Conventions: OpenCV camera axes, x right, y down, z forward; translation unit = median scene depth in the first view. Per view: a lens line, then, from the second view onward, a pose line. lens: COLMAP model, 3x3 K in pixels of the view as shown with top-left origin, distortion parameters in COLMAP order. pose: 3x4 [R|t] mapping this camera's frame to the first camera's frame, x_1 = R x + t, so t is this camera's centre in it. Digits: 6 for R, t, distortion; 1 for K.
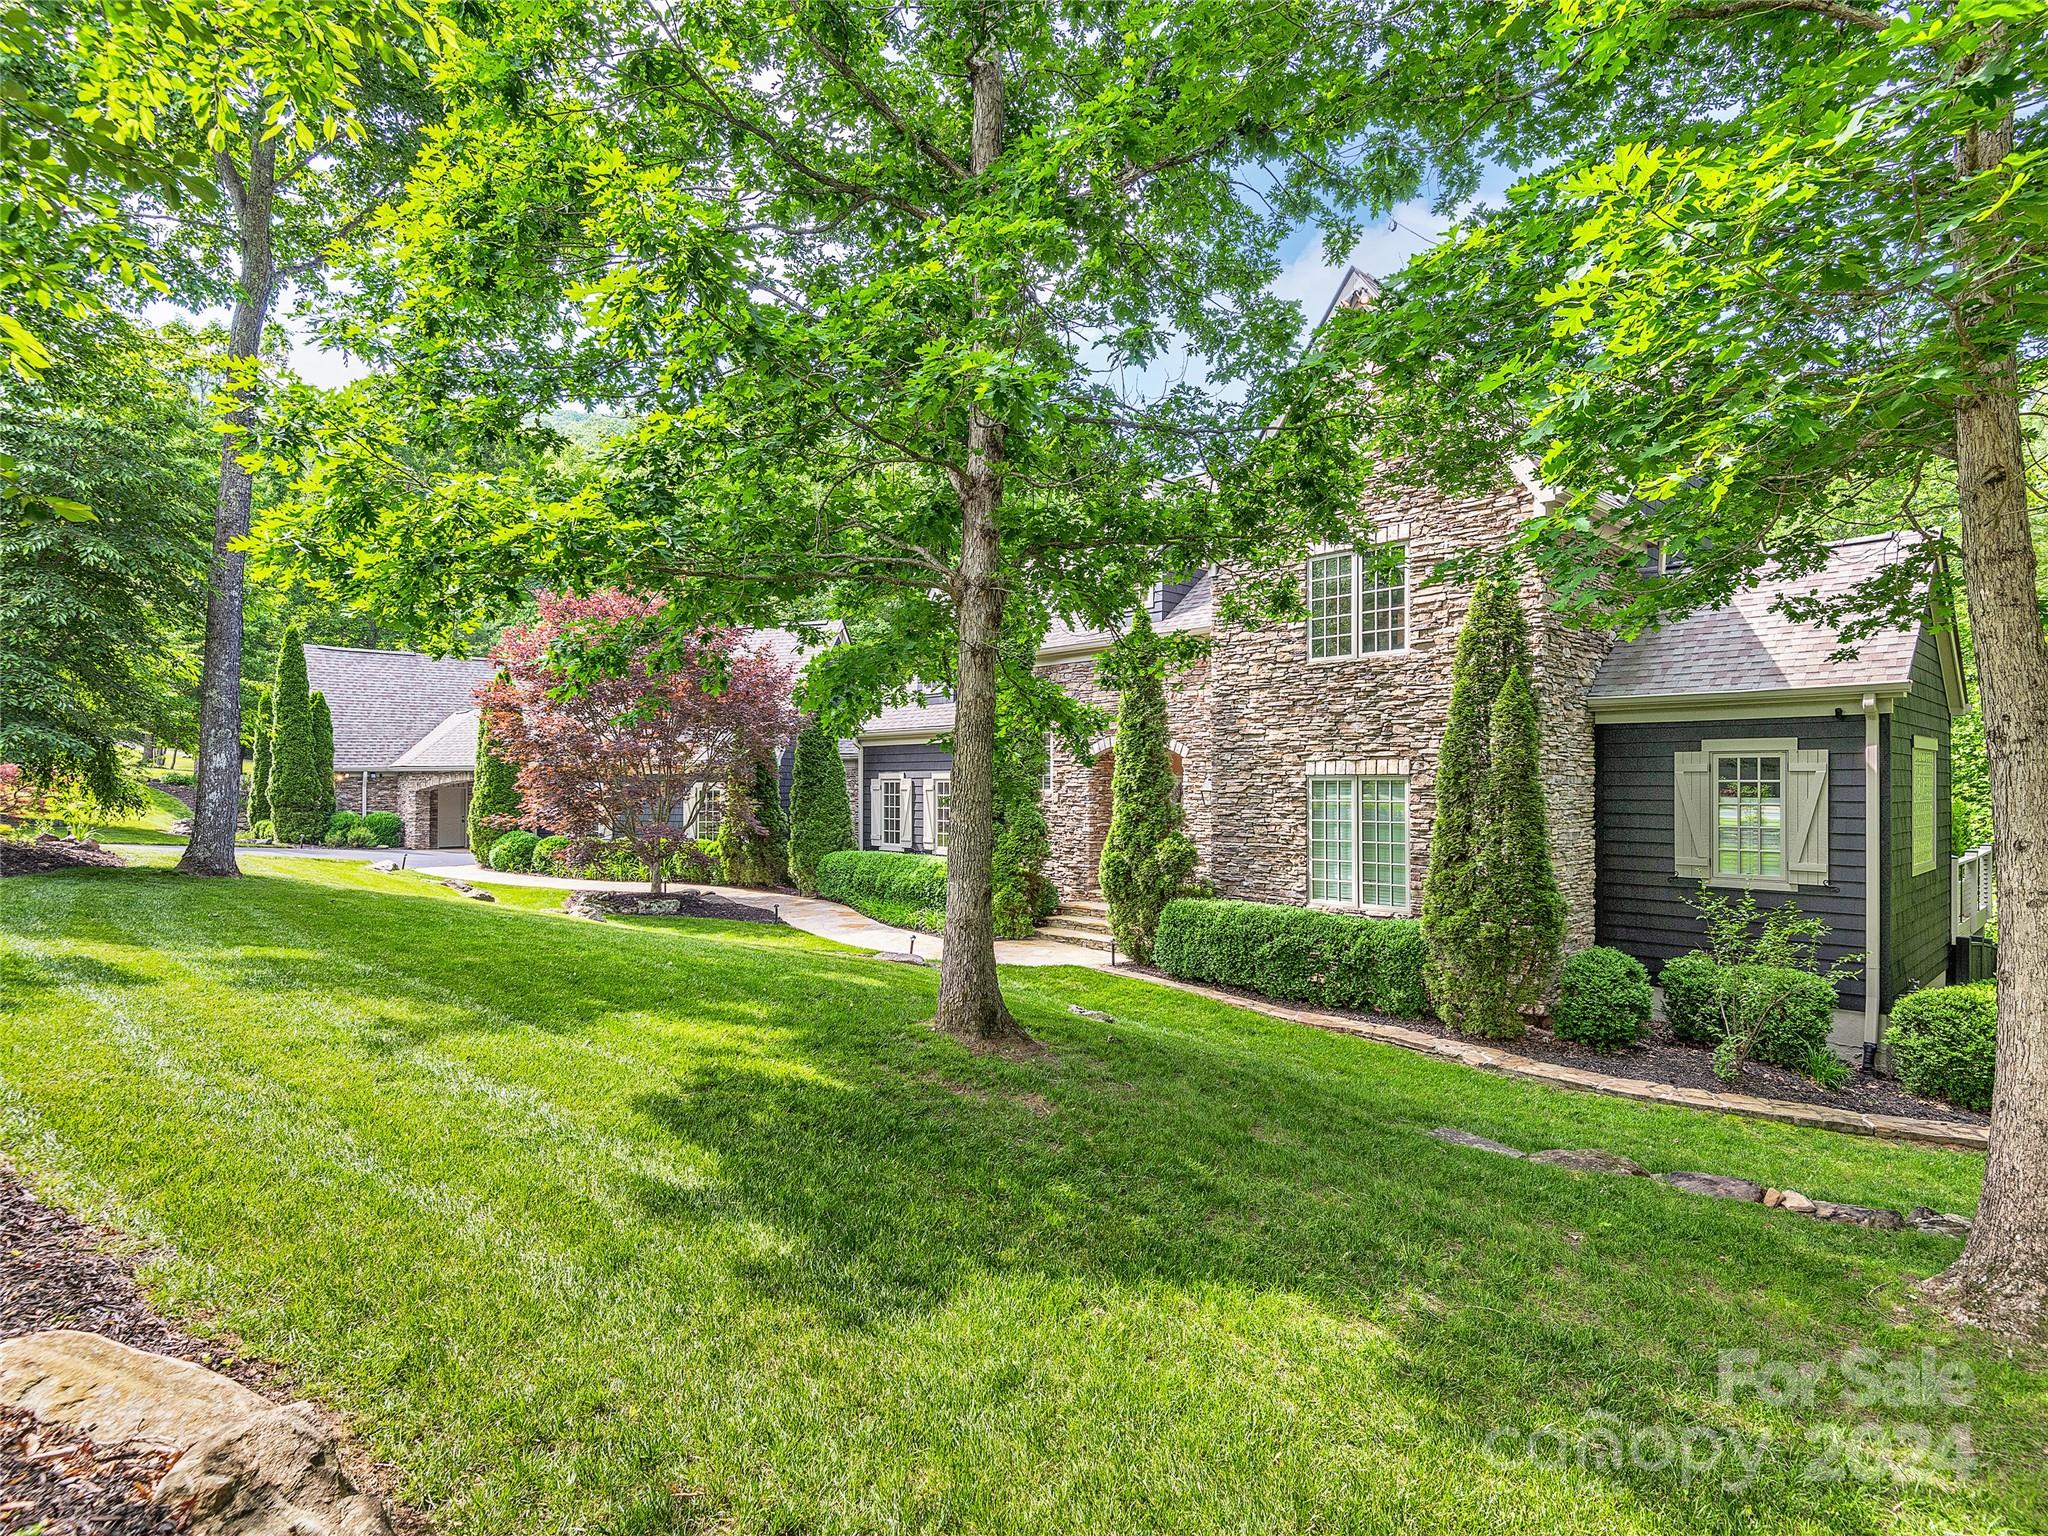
lens RADIAL K [[1060.2, 0, 1024.0], [0, 1060.2, 768.0], [0, 0, 1]] dist [0.018554, -0.000304]
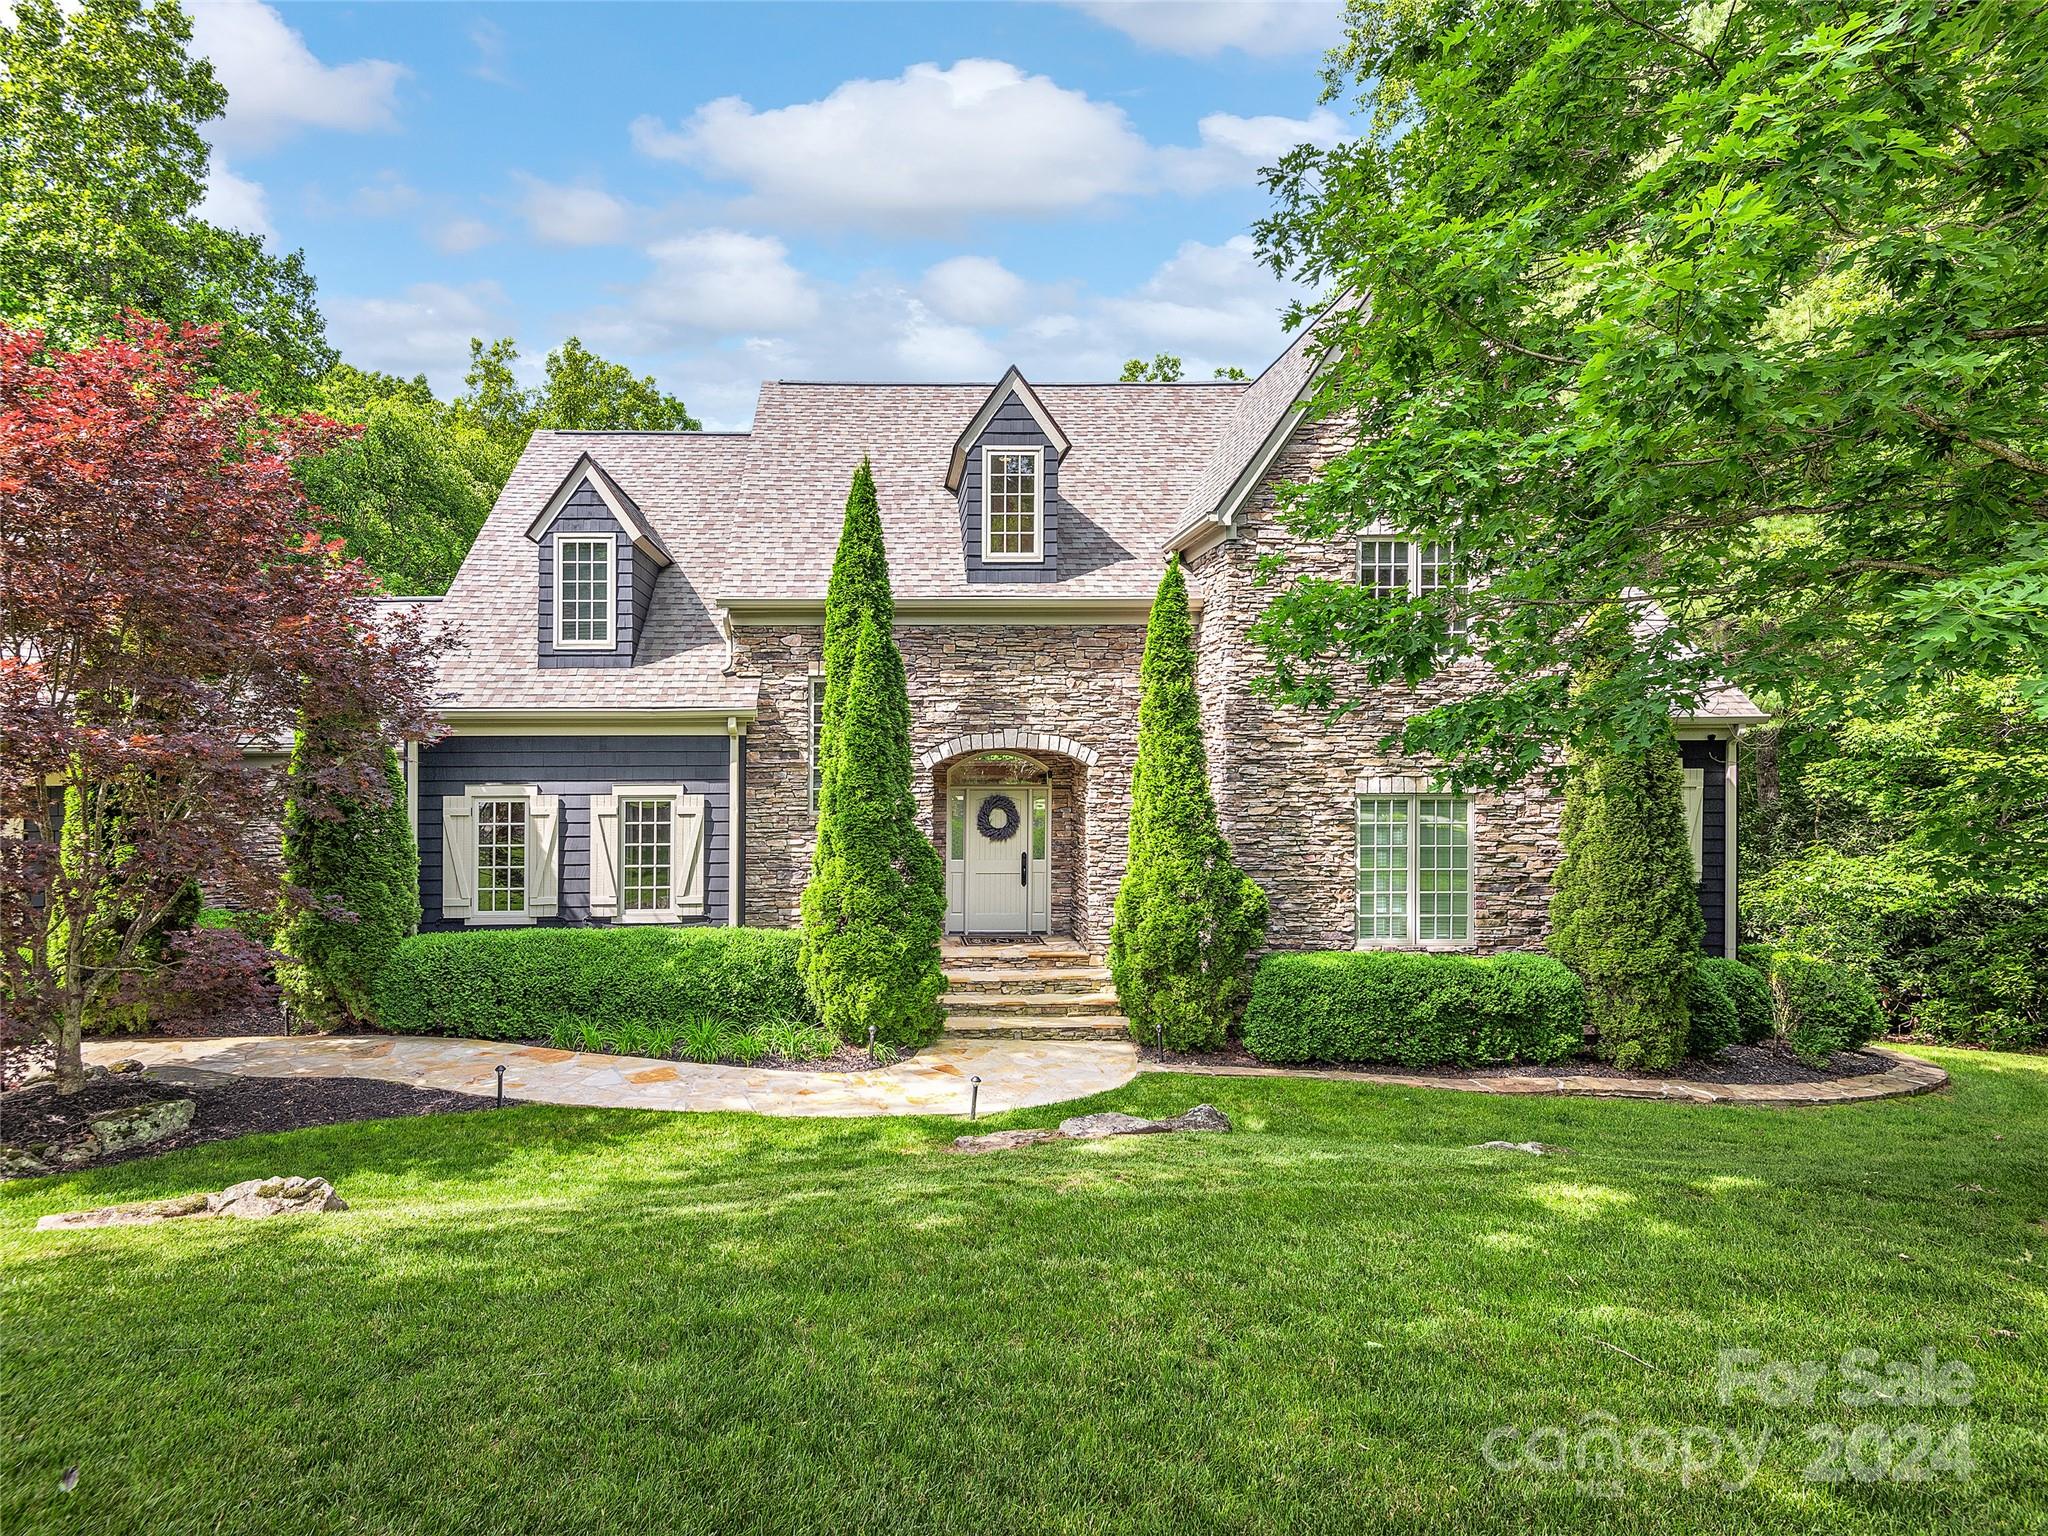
lens RADIAL K [[1060.2, 0, 1024.0], [0, 1060.2, 768.0], [0, 0, 1]] dist [0.018554, -0.000304]
pose [[0.667970, 0.010498, 0.744114, -0.544330], [-0.009913, 0.999937, -0.005209, -0.006661], [-0.744122, -0.003897, 0.668032, 0.637124]]
